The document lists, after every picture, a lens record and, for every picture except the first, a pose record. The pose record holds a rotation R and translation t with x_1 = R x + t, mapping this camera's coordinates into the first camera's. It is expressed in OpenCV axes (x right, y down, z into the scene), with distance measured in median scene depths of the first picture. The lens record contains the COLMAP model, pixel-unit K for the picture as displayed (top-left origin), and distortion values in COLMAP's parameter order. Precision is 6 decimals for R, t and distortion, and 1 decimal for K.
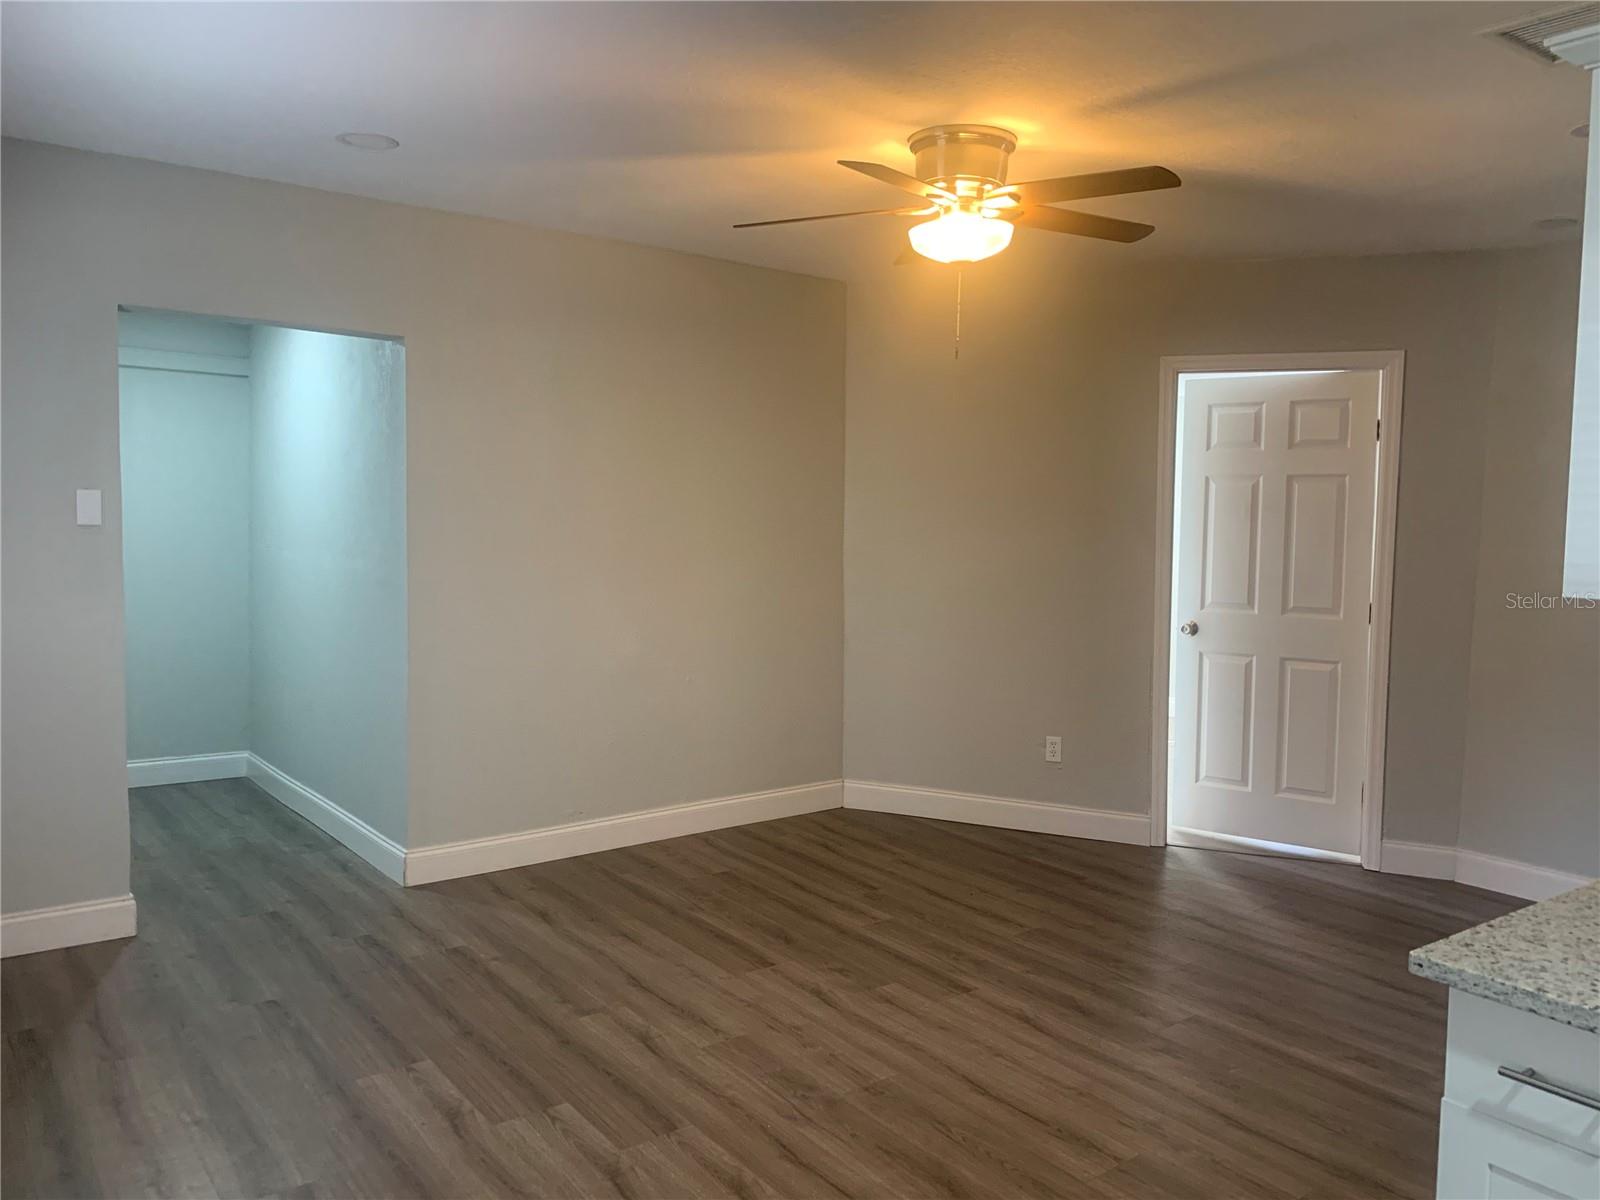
lens RADIAL K [[1234.5, 0, 803.2], [0, 1234.5, 560.4], [0, 0, 1]] dist [0.036472, -0.006138]
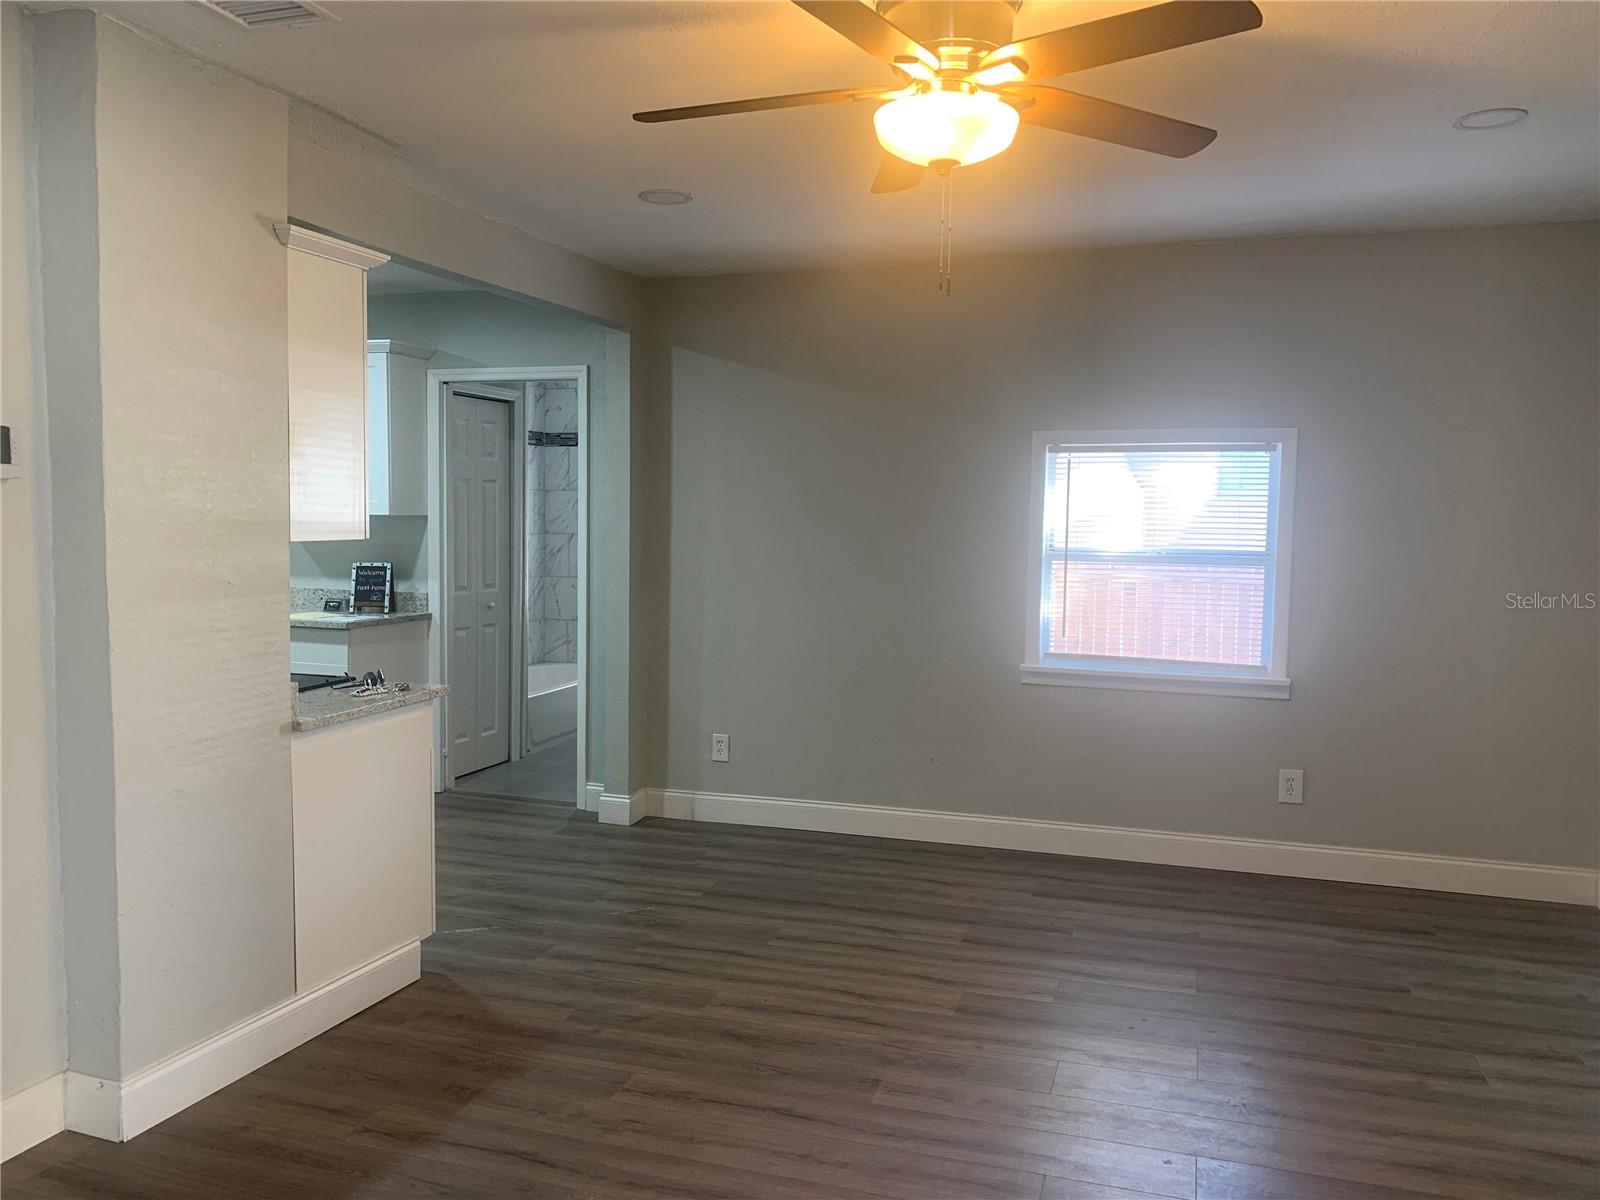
lens RADIAL K [[1234.5, 0, 803.2], [0, 1234.5, 560.4], [0, 0, 1]] dist [0.036472, -0.006138]
pose [[-0.822826, -0.004310, -0.568278, 0.656587], [-0.055118, 0.995862, 0.072254, -0.063145], [0.565615, 0.090775, -0.819658, 1.704411]]
